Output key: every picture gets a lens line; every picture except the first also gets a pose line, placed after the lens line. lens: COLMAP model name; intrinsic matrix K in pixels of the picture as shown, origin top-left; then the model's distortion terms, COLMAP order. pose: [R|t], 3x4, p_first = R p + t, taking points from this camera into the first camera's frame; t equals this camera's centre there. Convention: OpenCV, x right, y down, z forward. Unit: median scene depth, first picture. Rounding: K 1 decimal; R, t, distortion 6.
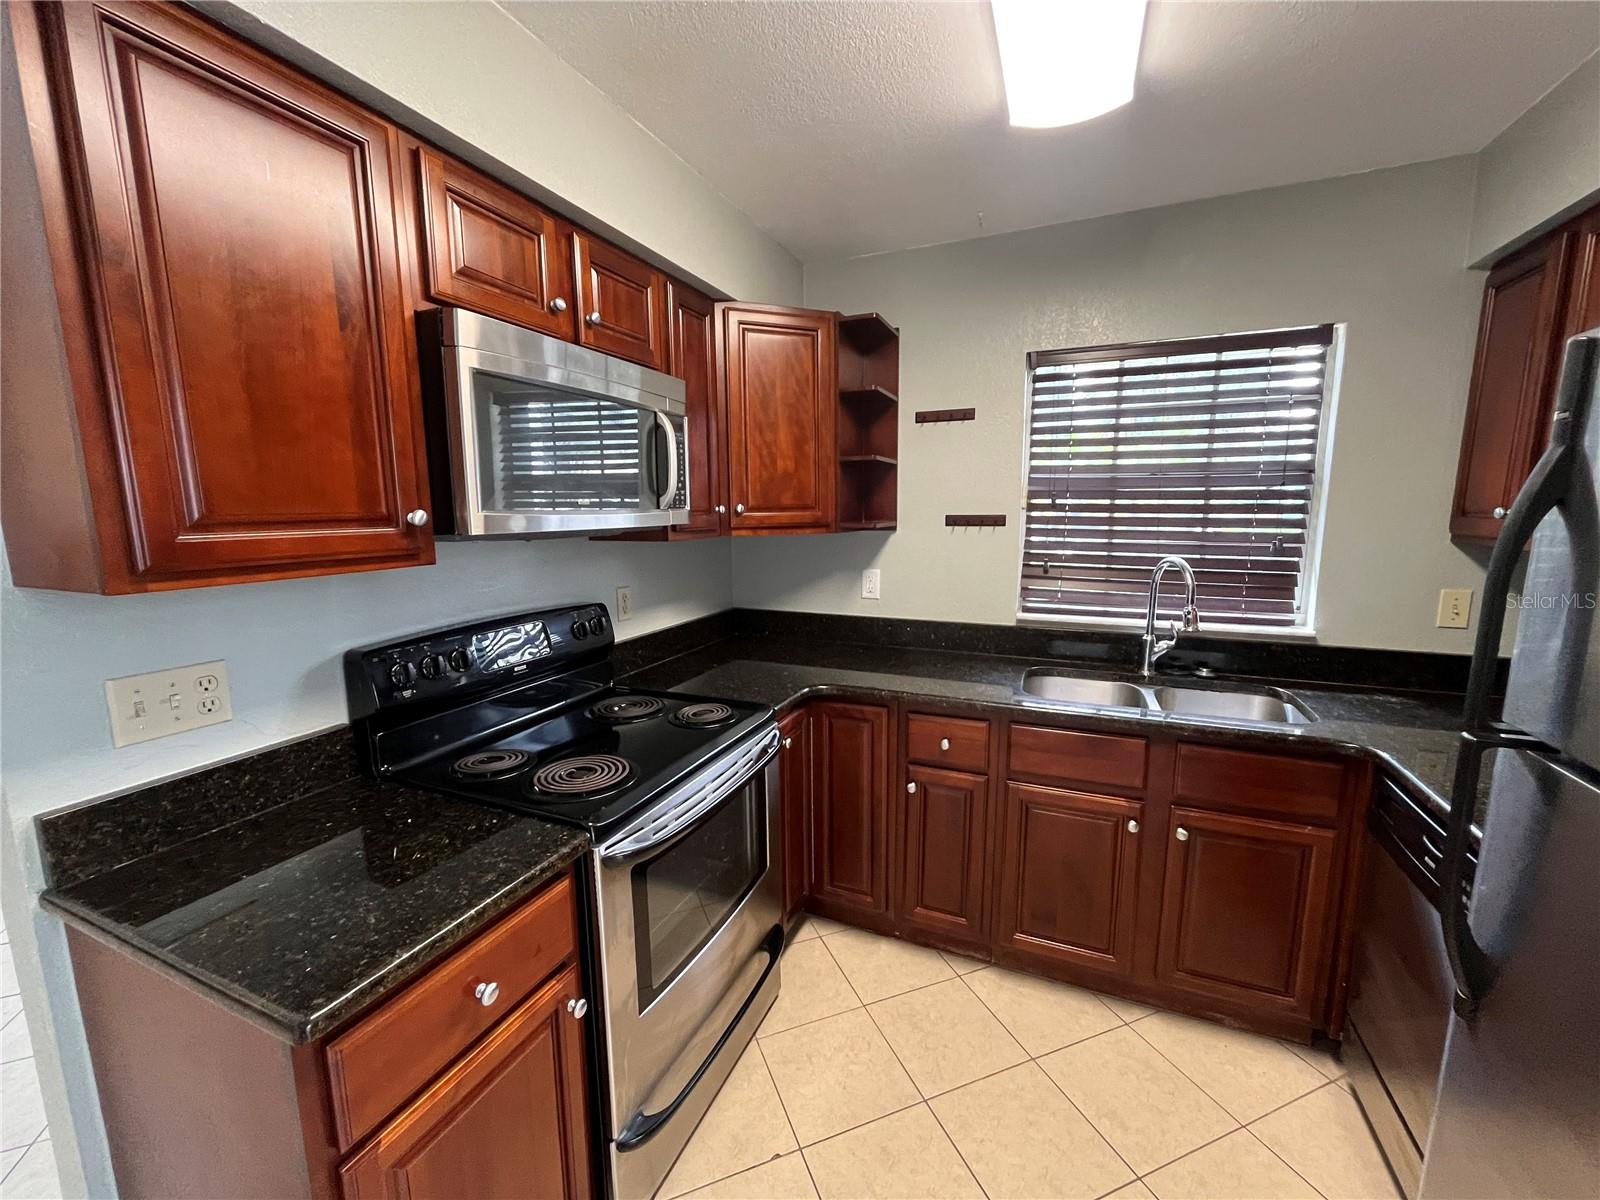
lens RADIAL K [[645.9, 0, 795.3], [0, 645.9, 607.8], [0, 0, 1]] dist [-0.005448, 0.001234]
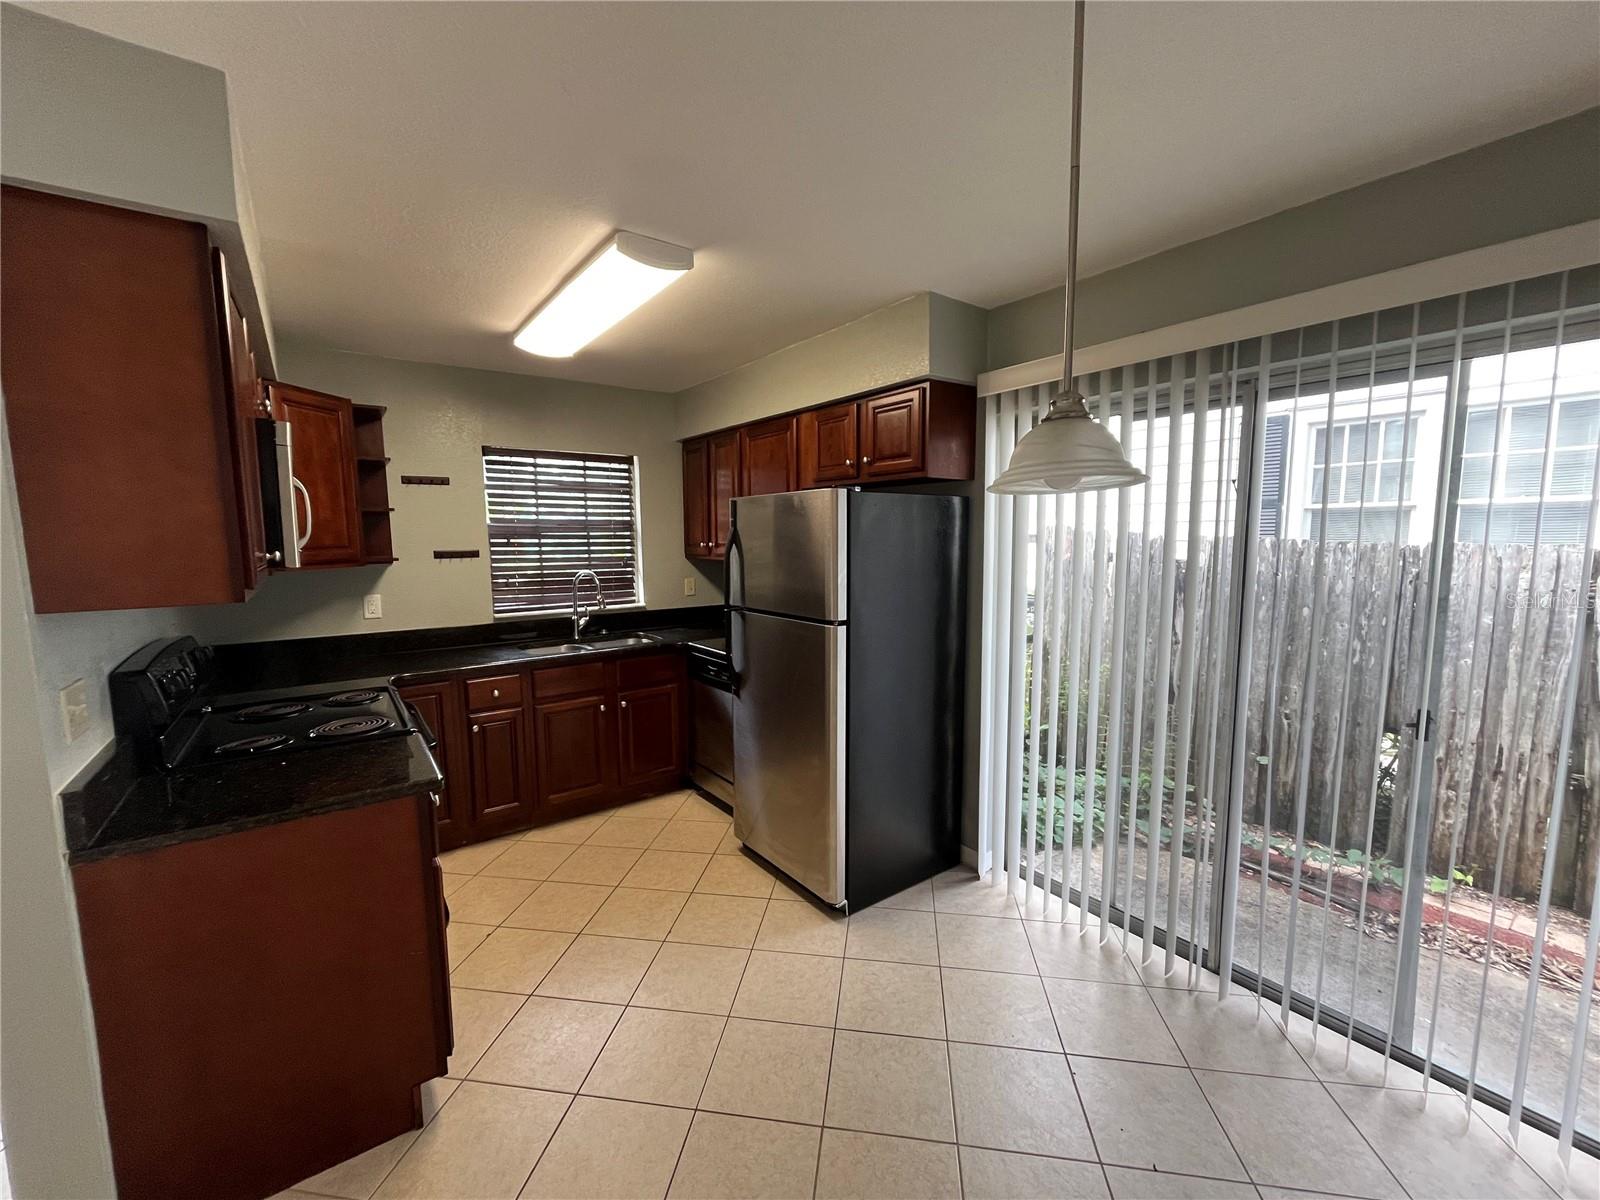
lens RADIAL K [[645.9, 0, 803.2], [0, 645.9, 603.2], [0, 0, 1]] dist [-0.005448, 0.001234]
pose [[0.492392, -0.088740, 0.865838, -0.672889], [0.139655, 0.989955, 0.022041, 0.056104], [-0.859096, 0.110066, 0.499839, -0.422249]]
